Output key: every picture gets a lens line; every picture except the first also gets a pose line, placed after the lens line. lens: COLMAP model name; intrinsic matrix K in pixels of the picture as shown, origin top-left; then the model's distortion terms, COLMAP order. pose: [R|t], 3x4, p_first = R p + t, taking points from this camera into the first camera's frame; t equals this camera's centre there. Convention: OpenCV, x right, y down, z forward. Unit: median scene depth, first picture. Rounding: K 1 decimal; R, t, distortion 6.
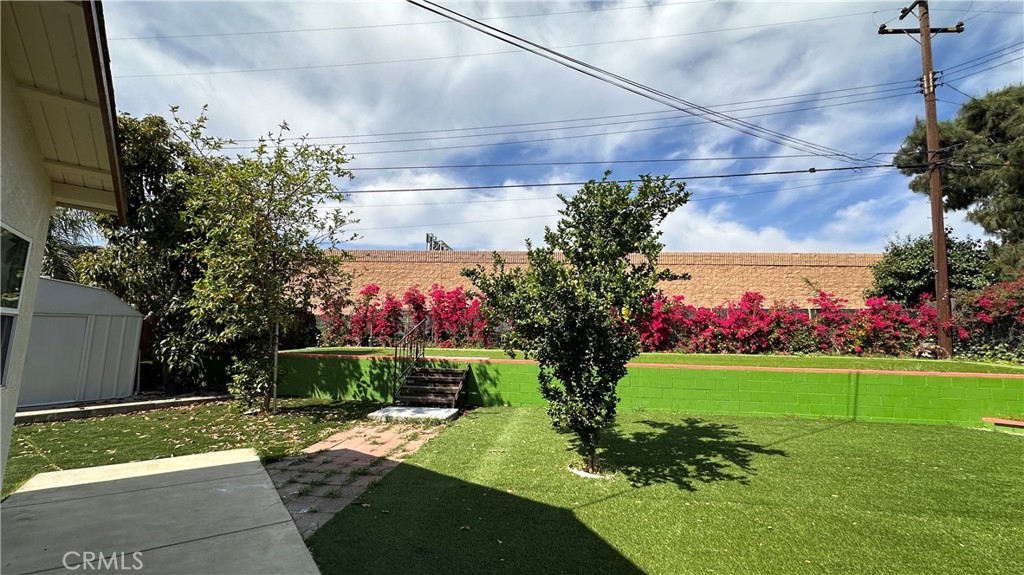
lens RADIAL K [[406.4, 0, 512.0], [0, 406.4, 287.5], [0, 0, 1]] dist [0.000169, 0.000538]
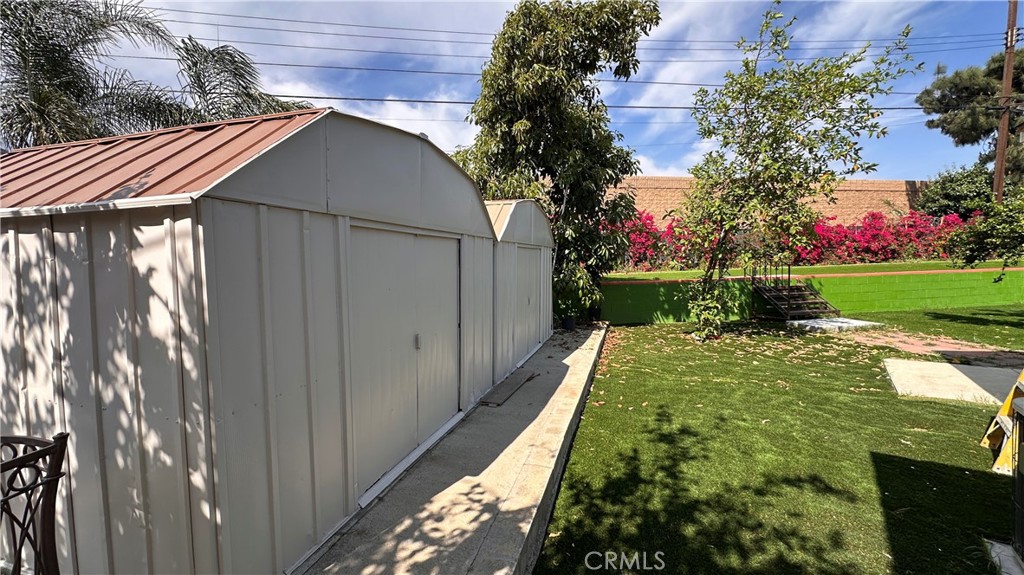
lens RADIAL K [[406.4, 0, 512.0], [0, 406.4, 287.5], [0, 0, 1]] dist [0.000169, 0.000538]
pose [[0.960872, -0.064011, 0.269494, -0.812212], [0.016197, 0.984251, 0.176031, 0.002675], [-0.276518, -0.164778, 0.946777, 0.123117]]
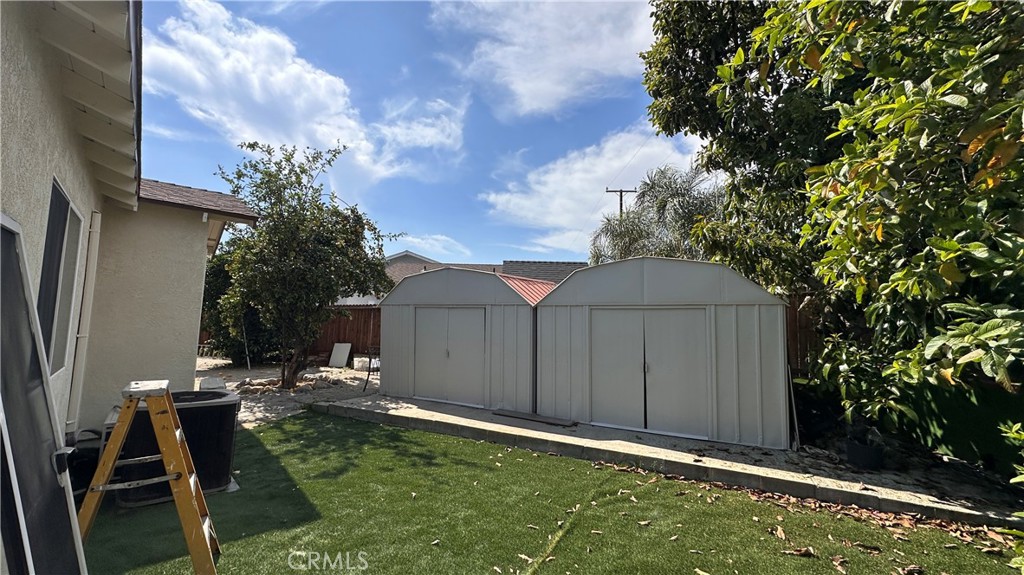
lens RADIAL K [[406.4, 0, 512.0], [0, 406.4, 287.5], [0, 0, 1]] dist [0.000169, 0.000538]
pose [[0.075874, -0.093170, -0.992755, -0.260083], [0.098502, 0.991455, -0.085520, 0.039486], [0.992240, -0.091300, 0.084403, 0.394329]]
